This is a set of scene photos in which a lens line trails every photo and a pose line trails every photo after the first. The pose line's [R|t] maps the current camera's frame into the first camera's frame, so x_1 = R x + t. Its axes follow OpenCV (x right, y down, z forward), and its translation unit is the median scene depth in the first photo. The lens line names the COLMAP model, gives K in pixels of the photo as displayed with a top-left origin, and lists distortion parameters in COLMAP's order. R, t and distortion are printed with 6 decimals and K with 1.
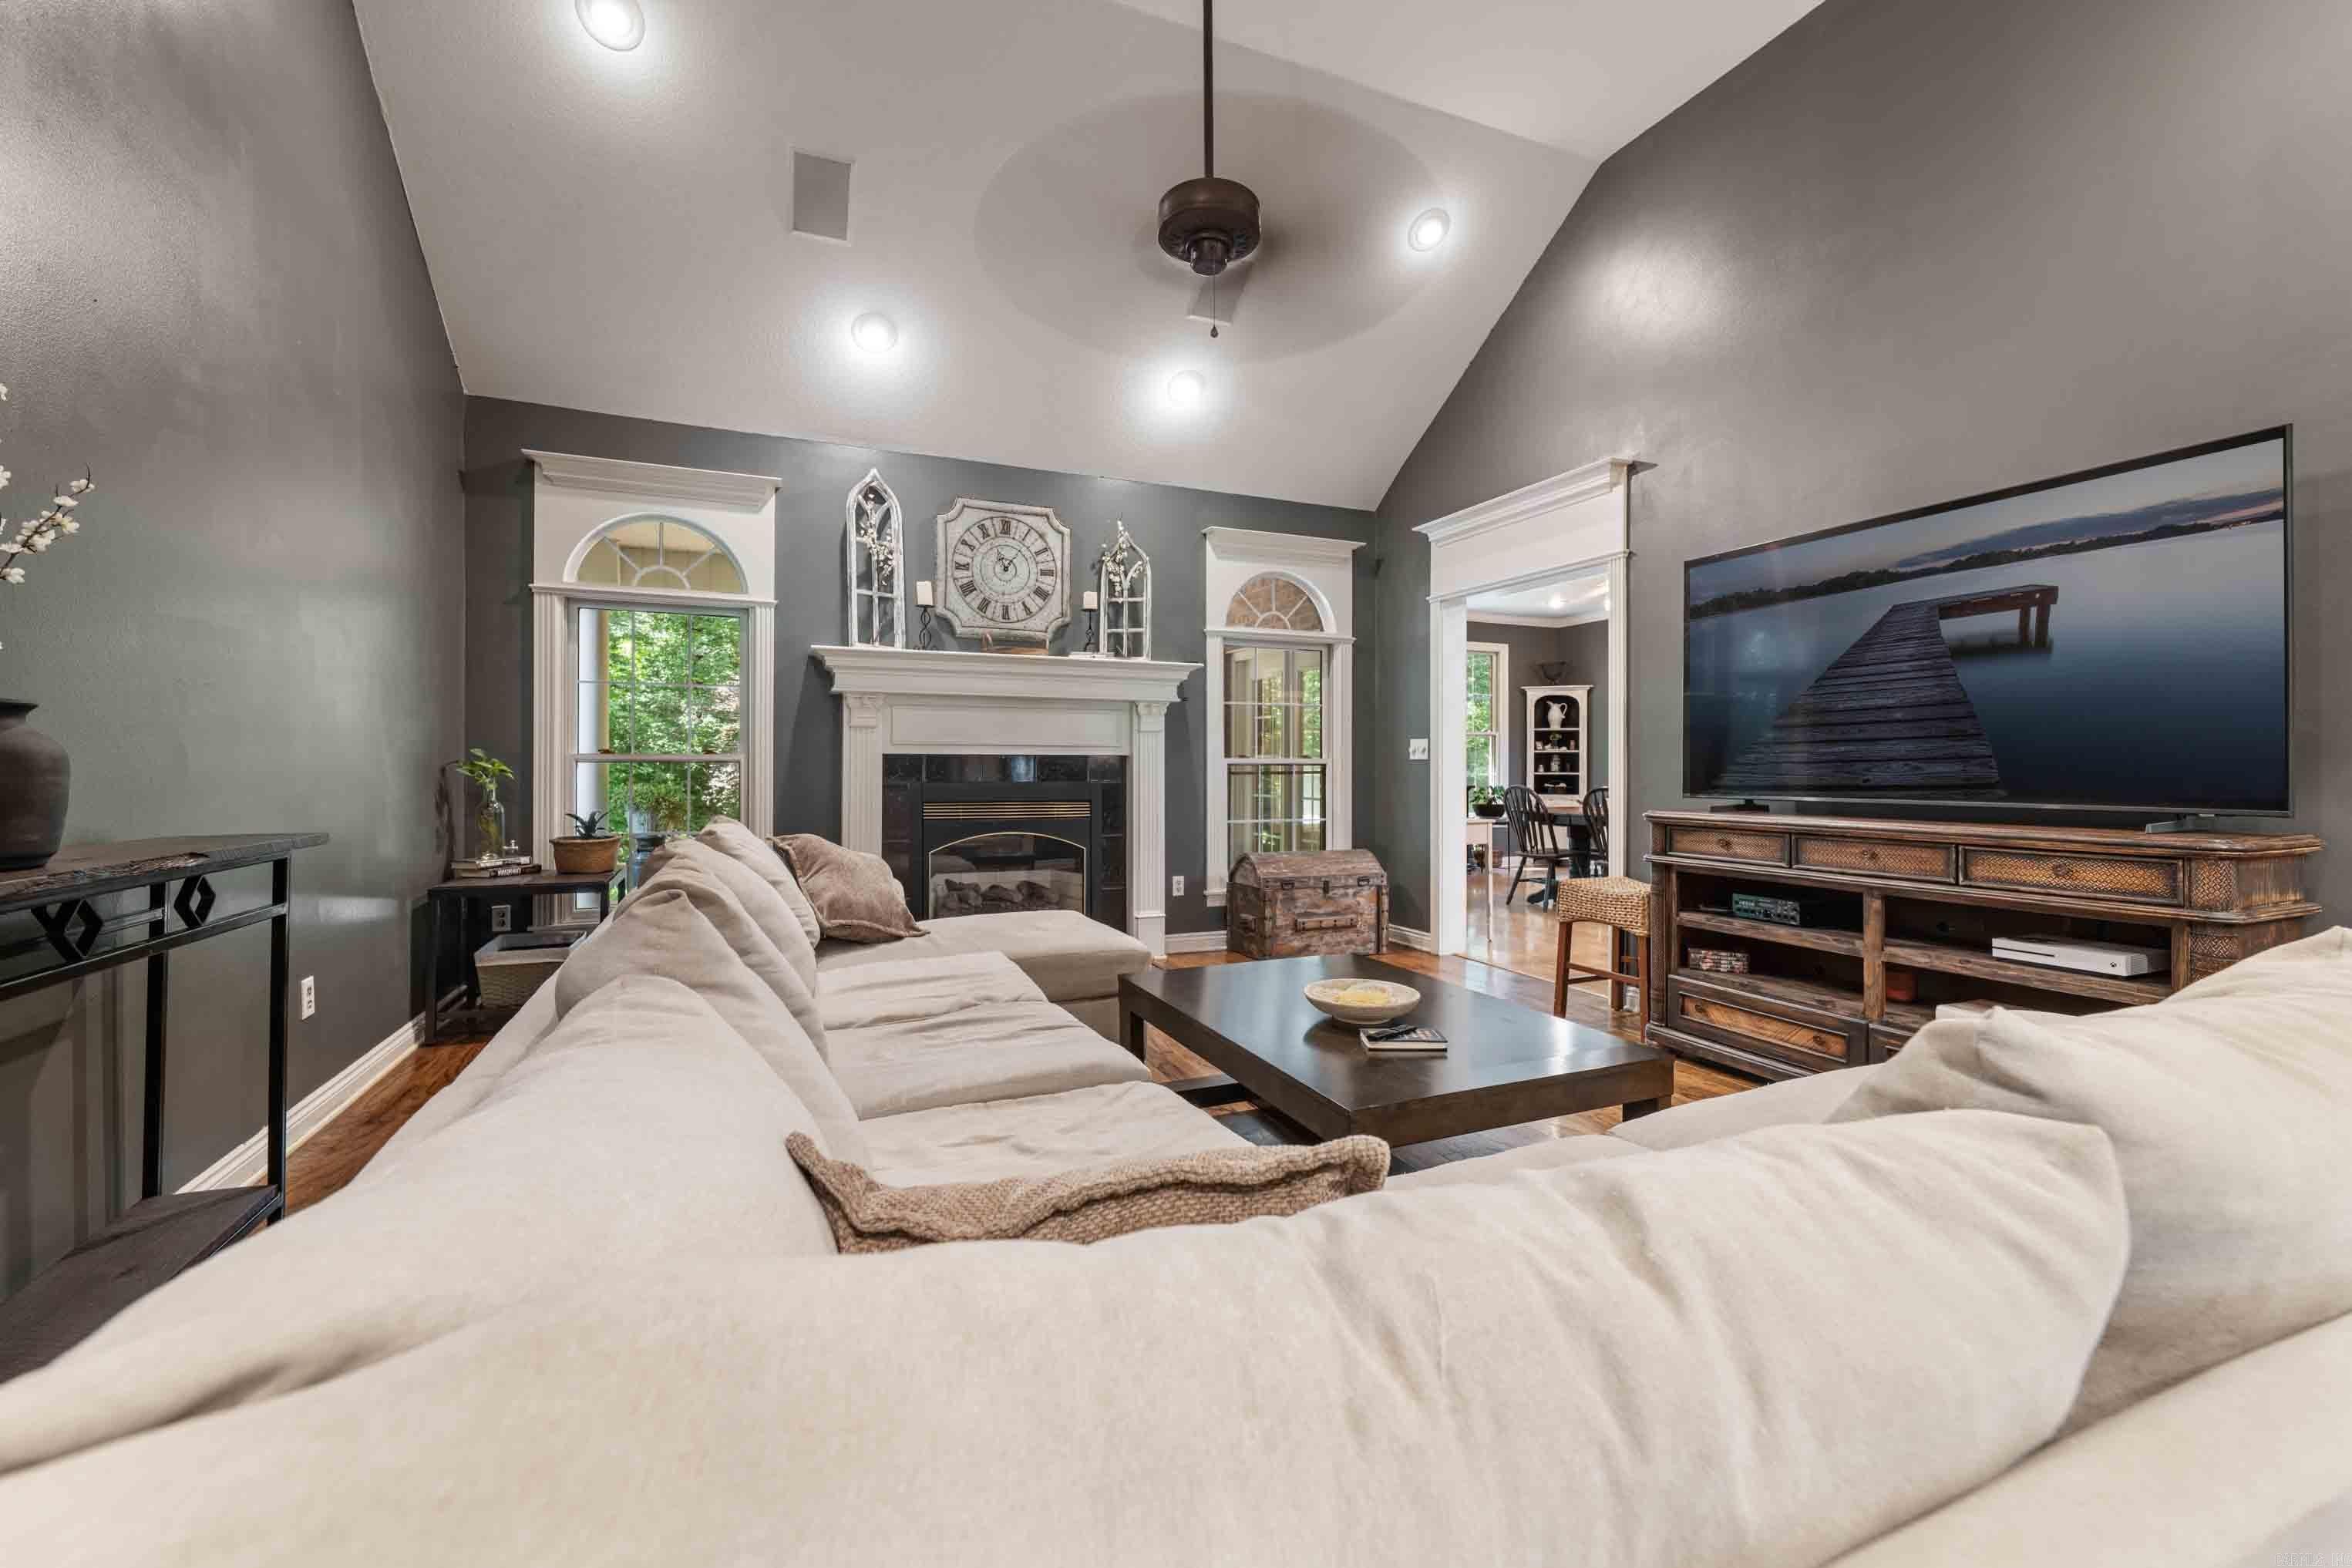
lens RADIAL K [[945.8, 0, 1177.6], [0, 945.8, 768.1], [0, 0, 1]] dist [-0.001288, -0.000112]
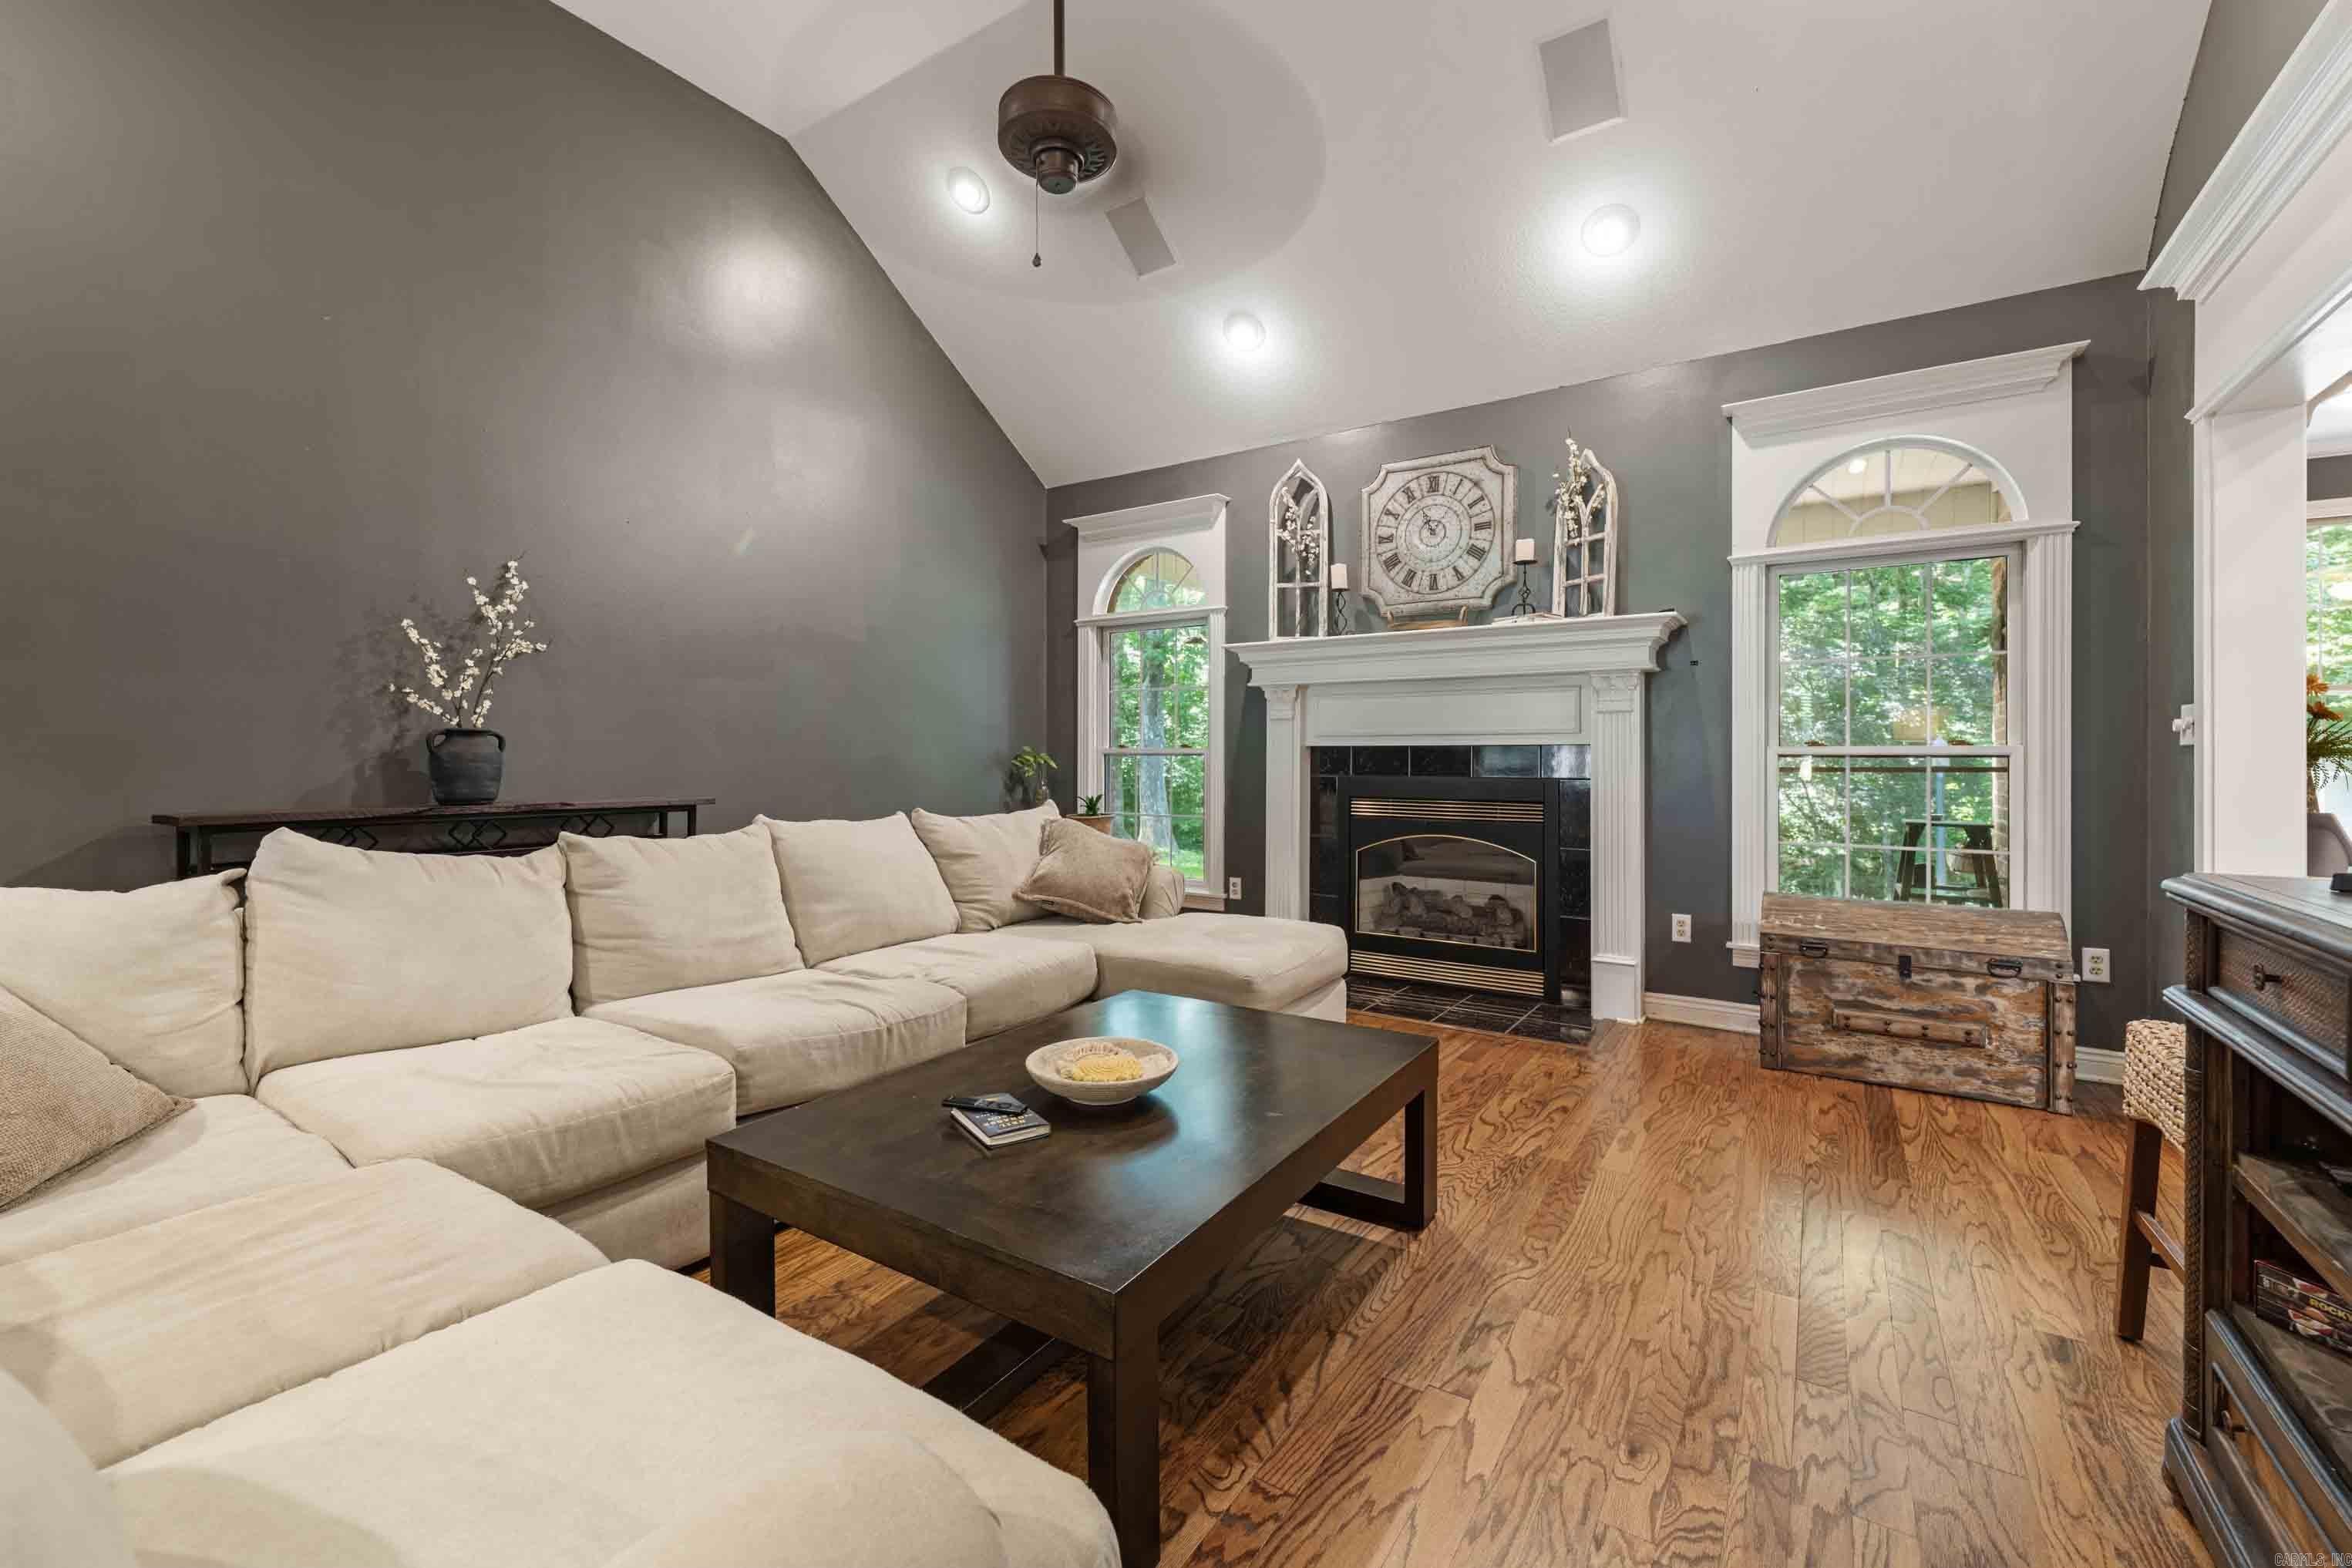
lens RADIAL K [[973.6, 0, 1180.8], [0, 973.6, 755.1], [0, 0, 1]] dist [0.001296, 0.000156]
pose [[0.548273, -0.003429, -0.836292, 0.434143], [-0.001099, 0.999988, -0.004820, -0.000618], [0.836299, 0.003562, 0.548263, 0.310614]]
